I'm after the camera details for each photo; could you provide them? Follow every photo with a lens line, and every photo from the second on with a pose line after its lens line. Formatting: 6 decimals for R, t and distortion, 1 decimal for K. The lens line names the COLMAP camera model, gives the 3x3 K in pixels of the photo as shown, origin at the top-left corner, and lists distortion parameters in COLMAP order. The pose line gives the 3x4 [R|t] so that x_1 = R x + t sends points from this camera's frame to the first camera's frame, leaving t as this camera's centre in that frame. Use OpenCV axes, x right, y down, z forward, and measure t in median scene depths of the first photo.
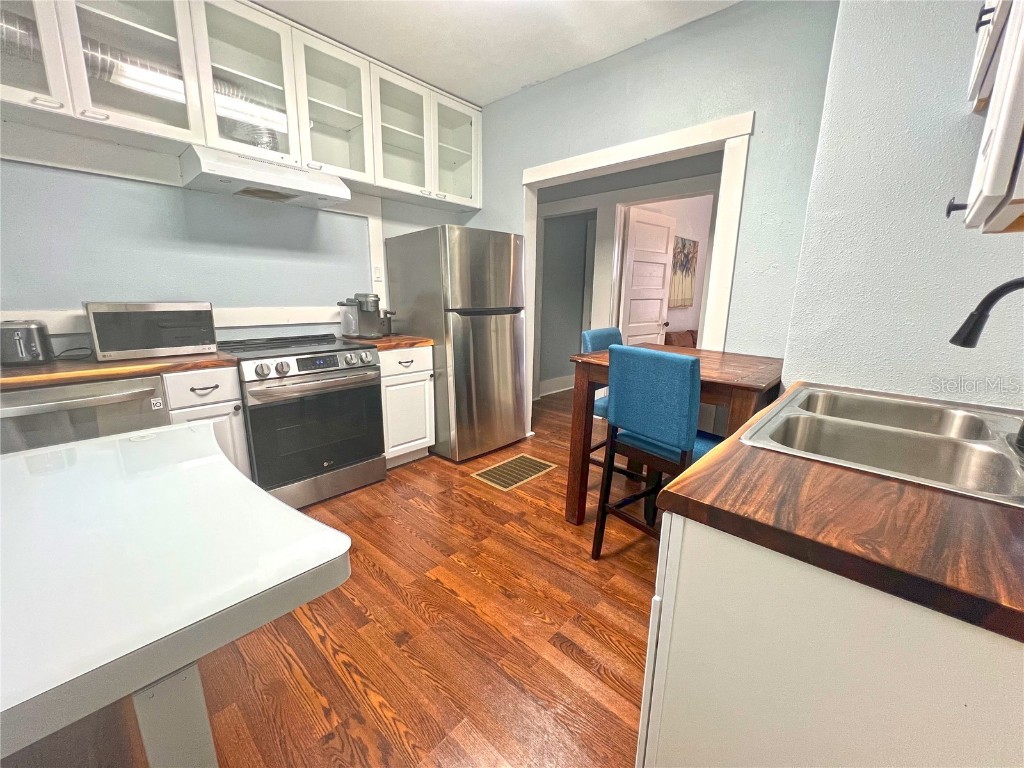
lens RADIAL K [[412.1, 0, 508.0], [0, 412.1, 383.0], [0, 0, 1]] dist [-0.004705, 0.000171]
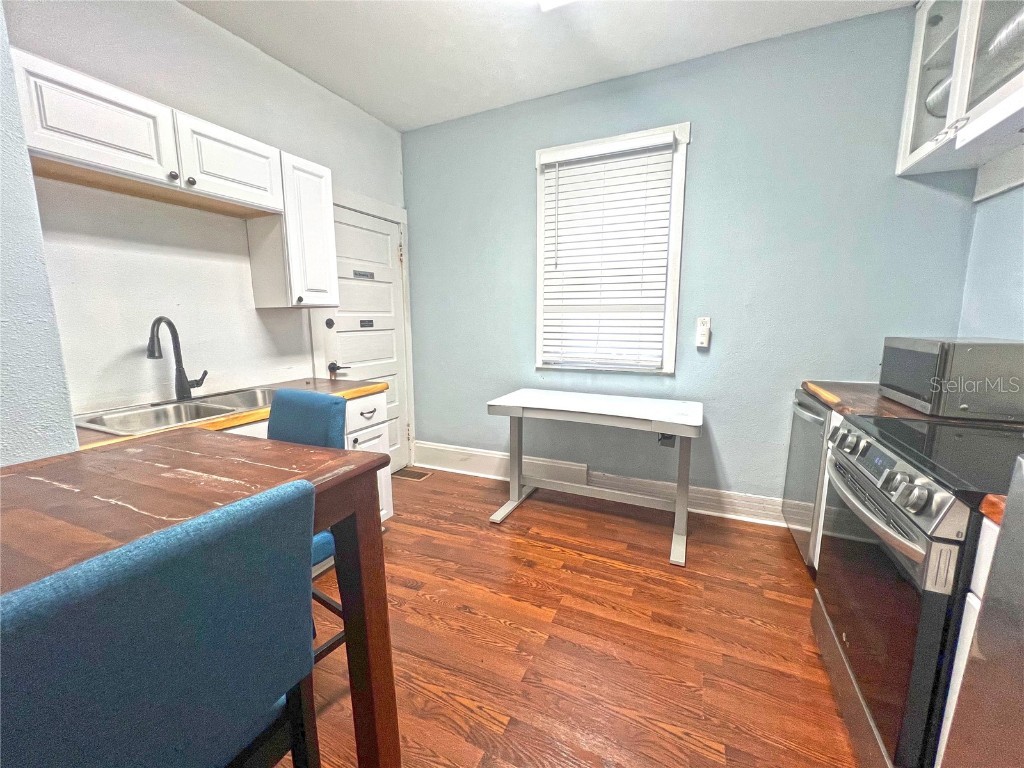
lens RADIAL K [[414.6, 0, 510.5], [0, 414.6, 381.4], [0, 0, 1]] dist [-0.000252, 0.000127]
pose [[-0.948792, 0.044065, -0.312814, 0.119547], [-0.070219, 0.936033, 0.344836, -0.242199], [0.307999, 0.349143, -0.885006, 1.058736]]
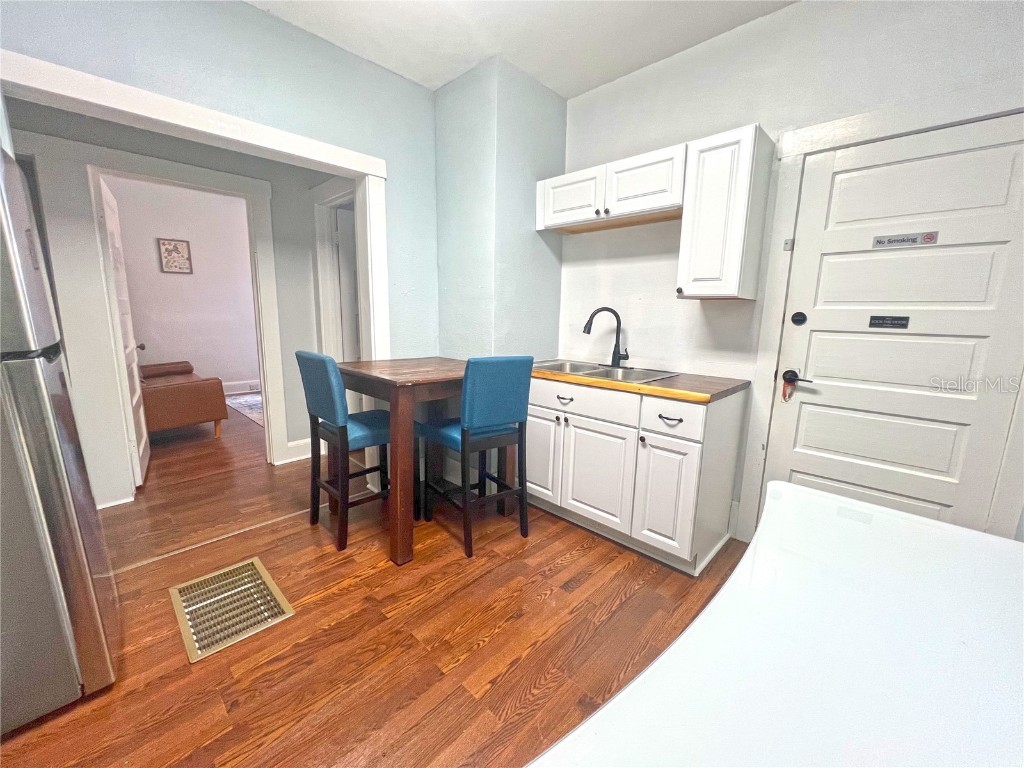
lens RADIAL K [[414.6, 0, 510.5], [0, 414.6, 381.4], [0, 0, 1]] dist [-0.000252, 0.000127]
pose [[0.014327, -0.181387, 0.983307, -0.528894], [0.196639, 0.964715, 0.175093, -0.127506], [-0.980371, 0.190848, 0.049489, 0.513373]]
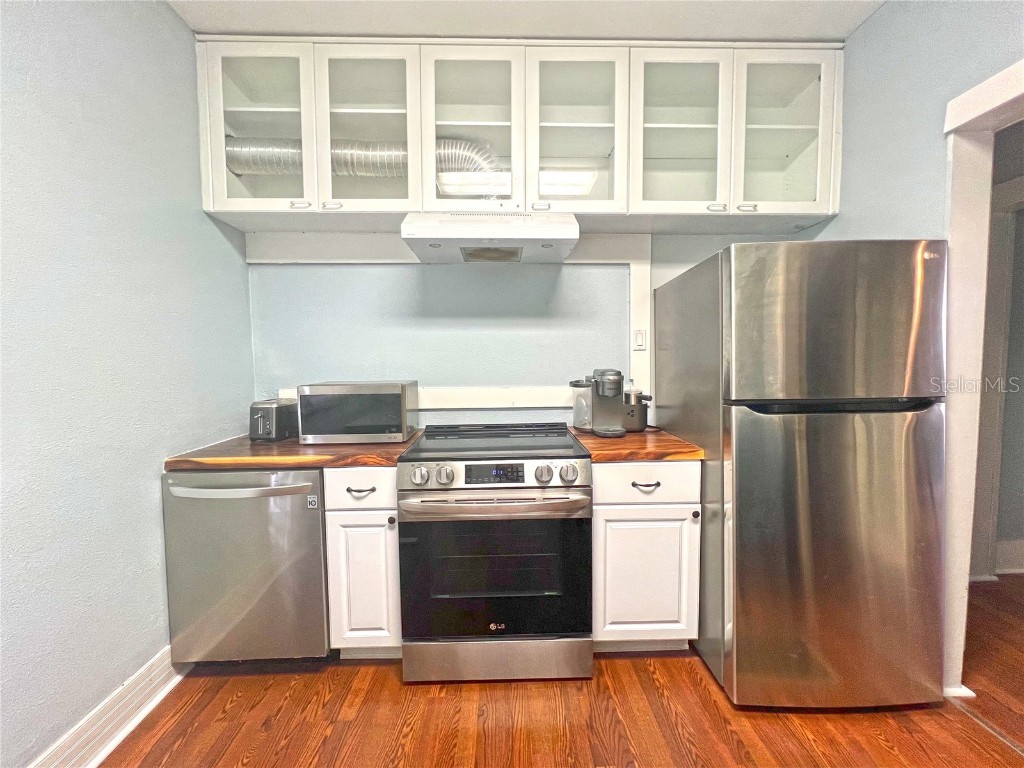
lens RADIAL K [[412.1, 0, 508.0], [0, 412.1, 383.0], [0, 0, 1]] dist [-0.004705, 0.000171]
pose [[0.695799, 0.022849, -0.717873, 0.033986], [-0.132049, 0.986526, -0.096590, -0.110693], [0.705993, 0.162002, 0.689441, 0.429249]]
